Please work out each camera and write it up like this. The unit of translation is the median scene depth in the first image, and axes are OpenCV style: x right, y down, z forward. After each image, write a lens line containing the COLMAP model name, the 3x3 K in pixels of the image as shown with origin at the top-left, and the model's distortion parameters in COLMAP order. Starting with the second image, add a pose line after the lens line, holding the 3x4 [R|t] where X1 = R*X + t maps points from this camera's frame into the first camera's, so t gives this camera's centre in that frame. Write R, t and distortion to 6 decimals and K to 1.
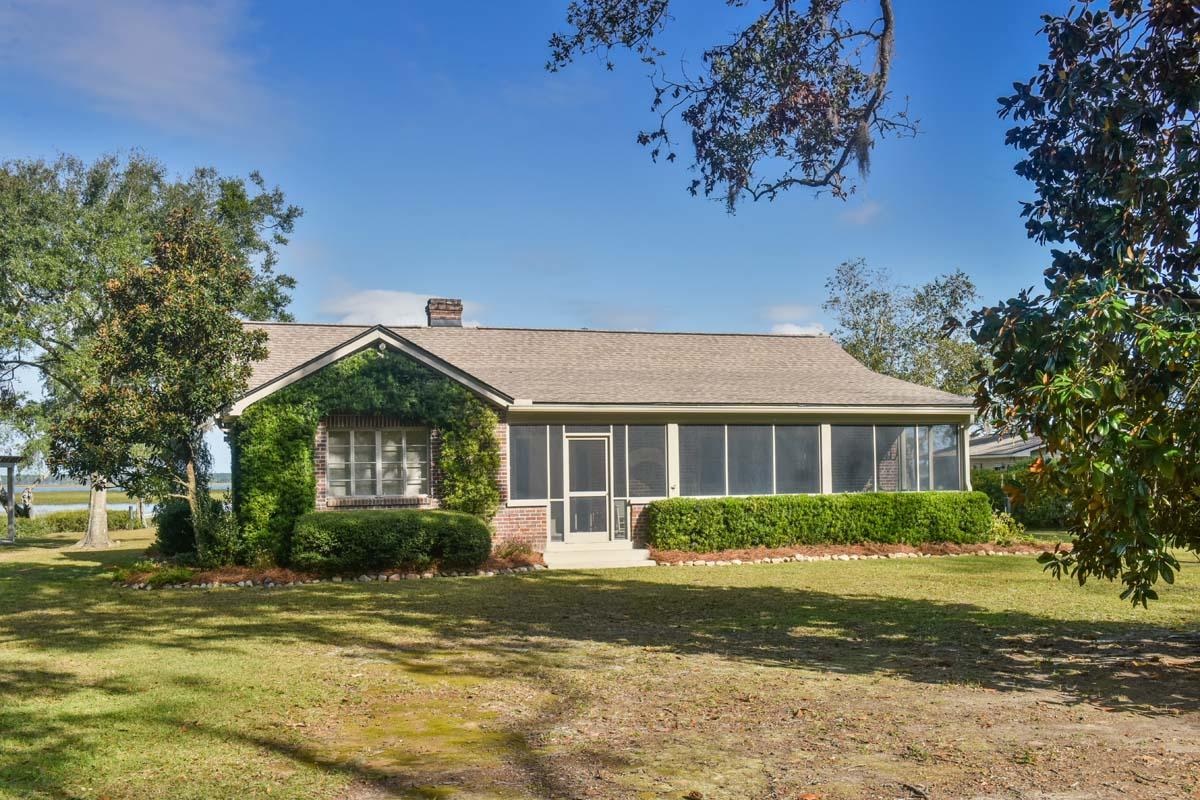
lens RADIAL K [[1263.9, 0, 600.0], [0, 1263.9, 400.0], [0, 0, 1]] dist [-0.016221, -0.018599]
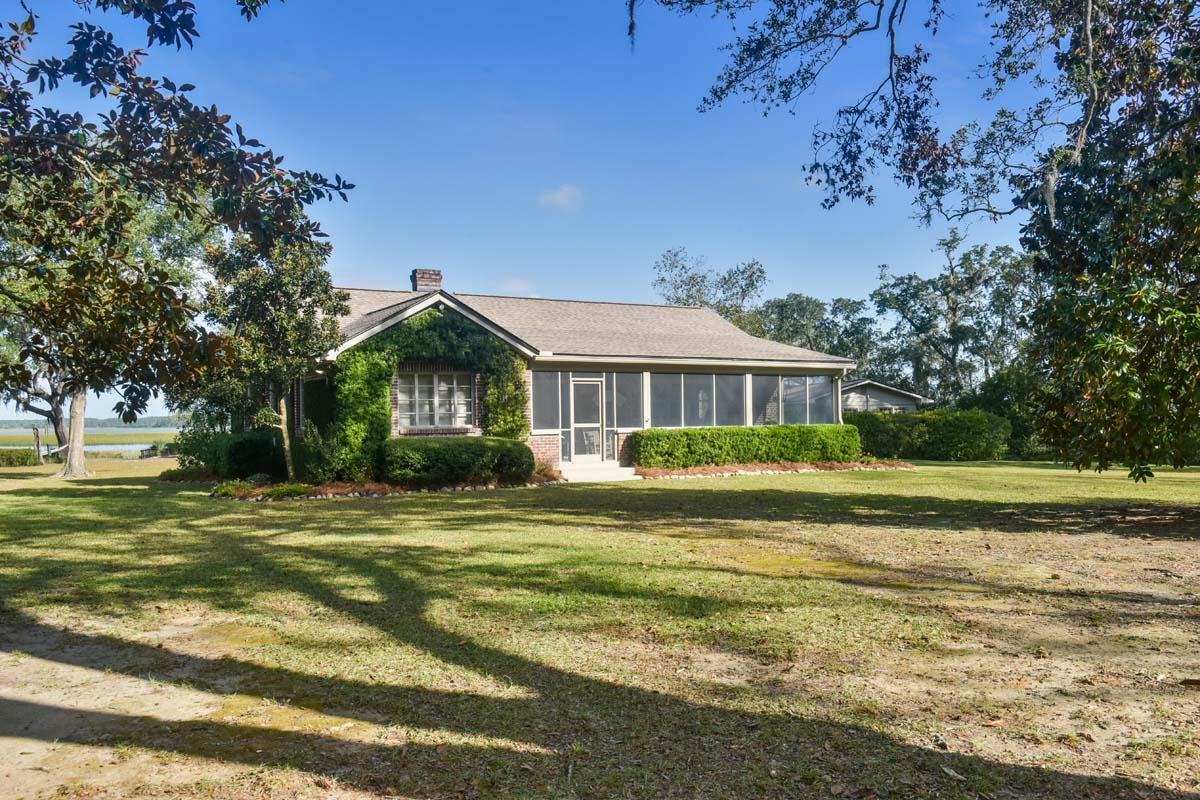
lens RADIAL K [[1071.4, 0, 615.5], [0, 1071.4, 379.5], [0, 0, 1]] dist [-0.004426, -0.002526]
pose [[0.970153, 0.011304, 0.242230, -0.254549], [-0.015802, 0.999737, 0.016635, 0.008994], [-0.241978, -0.019966, 0.970076, -0.074633]]
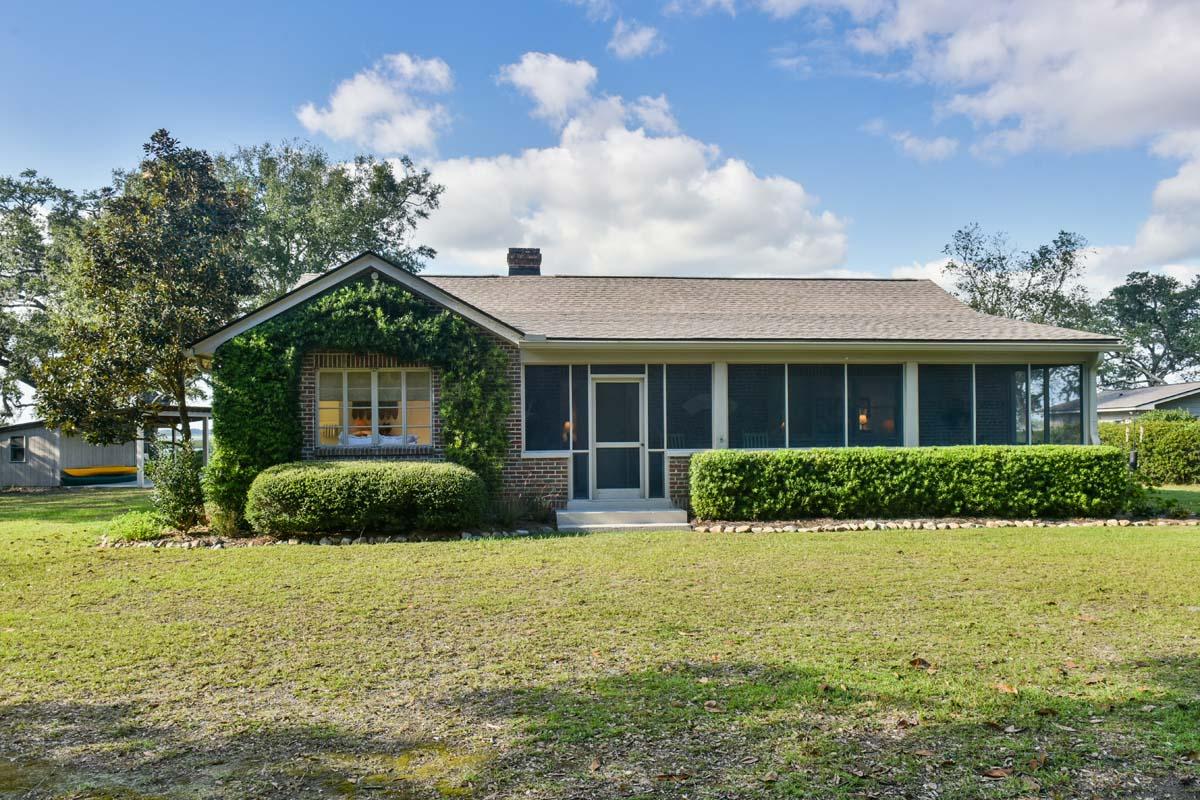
lens RADIAL K [[883.7, 0, 600.0], [0, 883.7, 400.0], [0, 0, 1]] dist [-0.010511, -0.001413]
pose [[0.977329, 0.000814, -0.211724, 0.109491], [0.005595, 0.999544, 0.029672, 0.026044], [0.211651, -0.030184, 0.976879, 0.415798]]
